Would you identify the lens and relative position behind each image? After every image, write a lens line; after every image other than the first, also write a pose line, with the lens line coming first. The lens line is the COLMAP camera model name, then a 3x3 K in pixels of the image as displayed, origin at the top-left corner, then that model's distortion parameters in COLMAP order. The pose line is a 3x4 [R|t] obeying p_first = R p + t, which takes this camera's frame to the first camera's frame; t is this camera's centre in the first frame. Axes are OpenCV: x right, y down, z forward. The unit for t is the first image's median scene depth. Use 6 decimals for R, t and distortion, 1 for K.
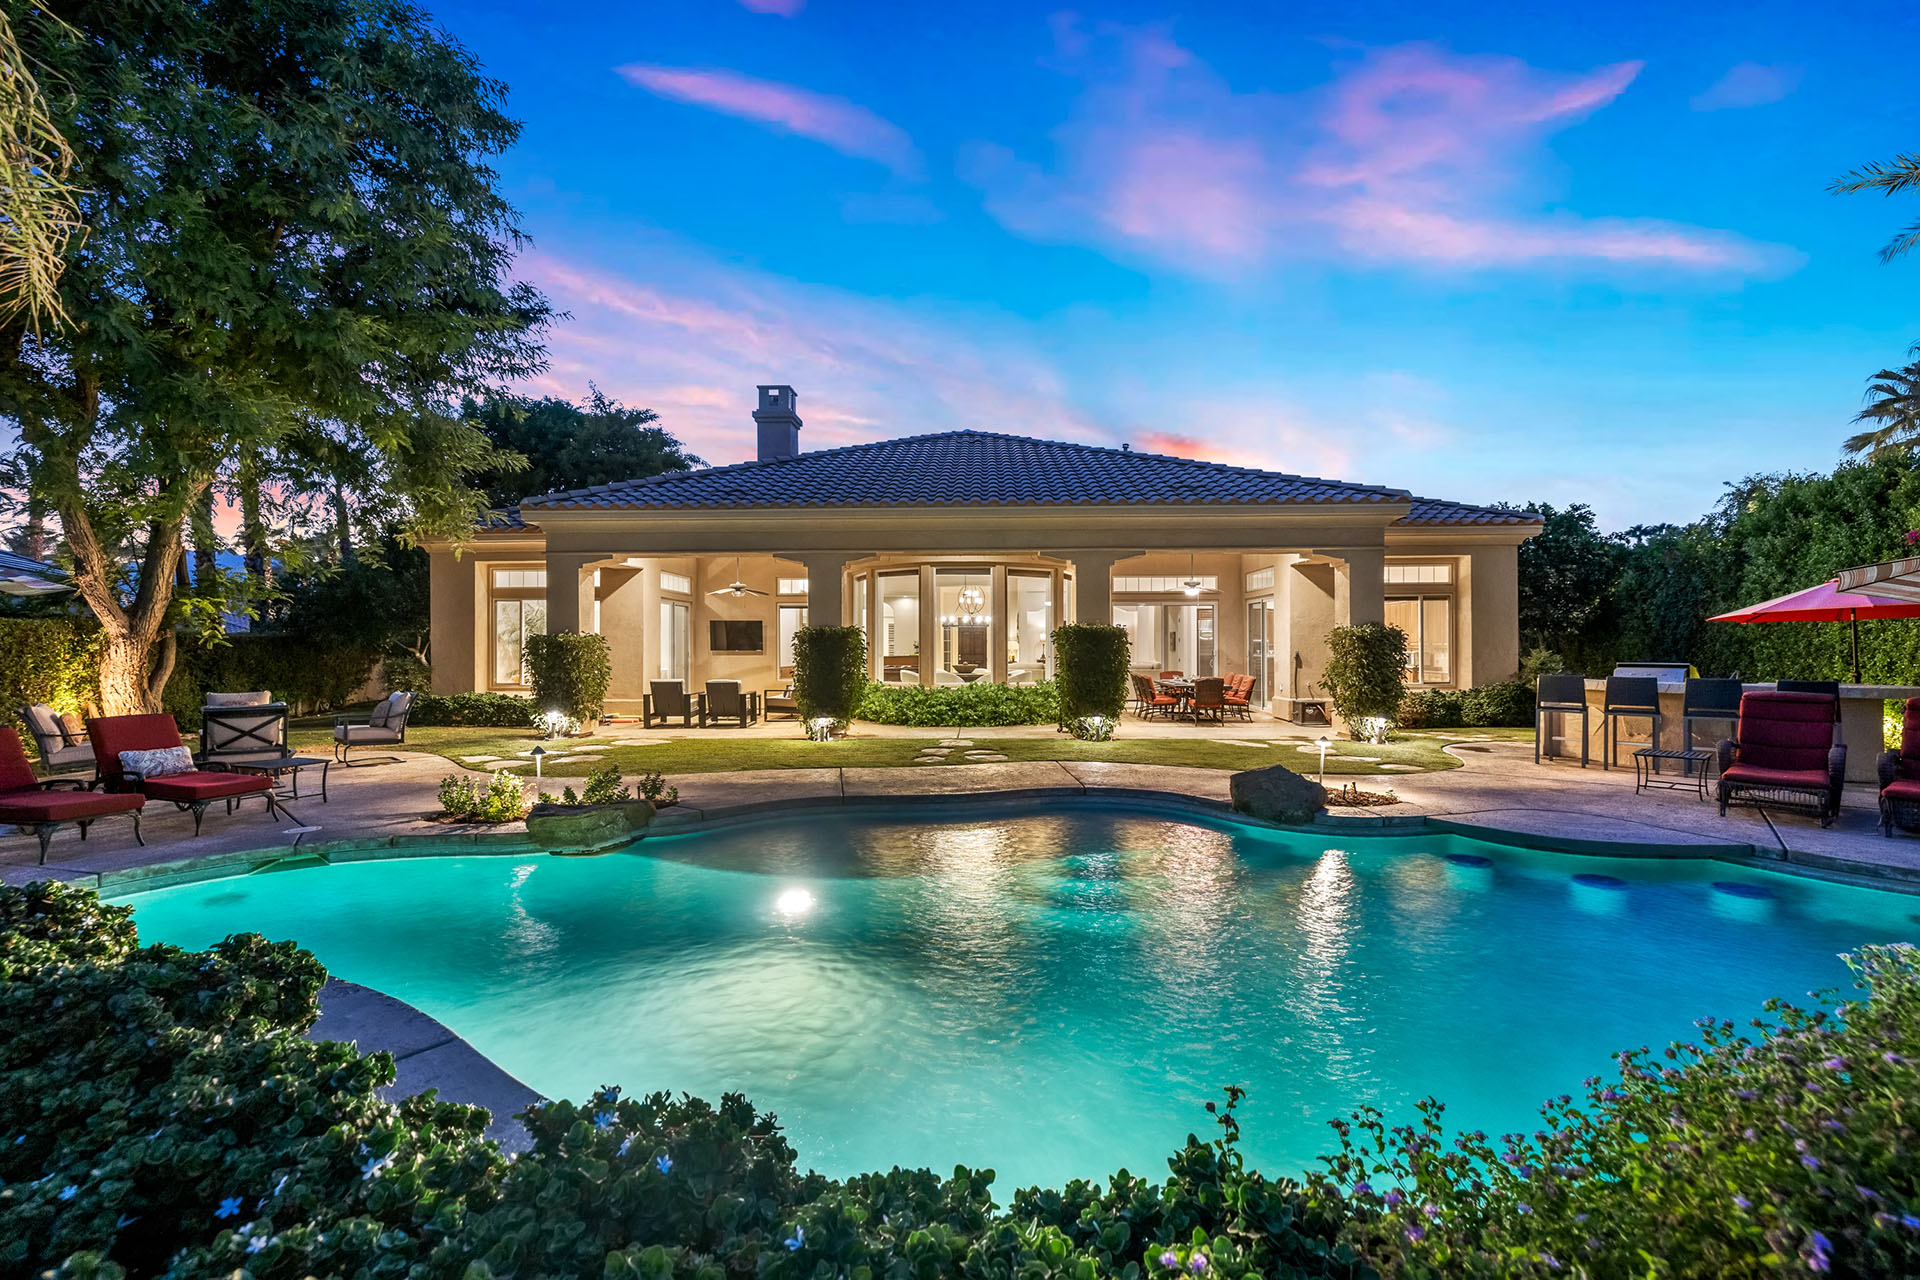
lens RADIAL K [[807.7, 0, 954.9], [0, 807.7, 638.2], [0, 0, 1]] dist [0.001712, 0.000146]
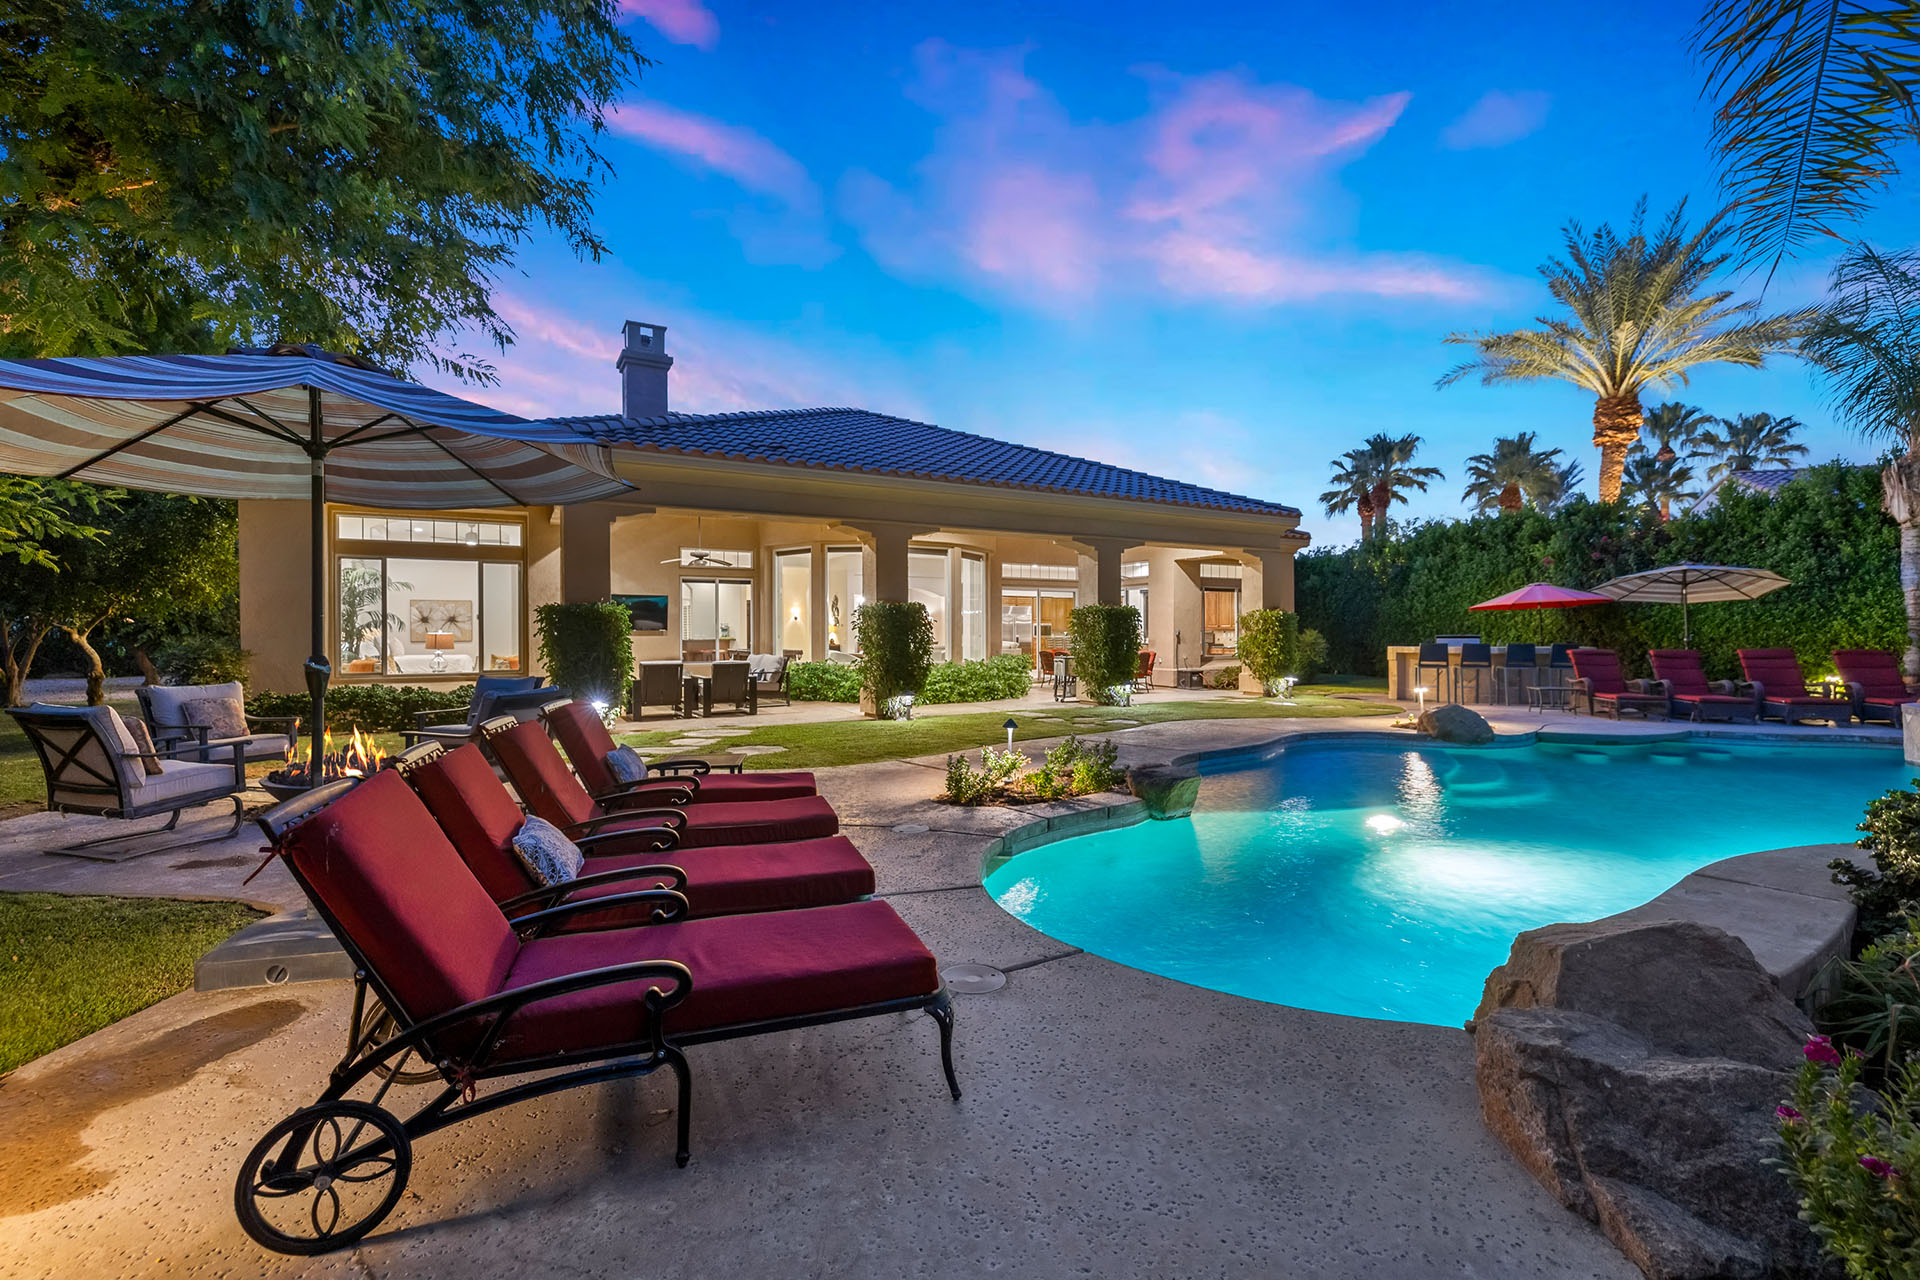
lens RADIAL K [[807.7, 0, 954.9], [0, 807.7, 638.2], [0, 0, 1]] dist [0.001712, 0.000146]
pose [[0.858347, -0.002921, 0.513061, -0.520485], [-0.003586, 0.999925, 0.011692, 0.015188], [-0.513057, -0.011876, 0.858272, 0.118187]]
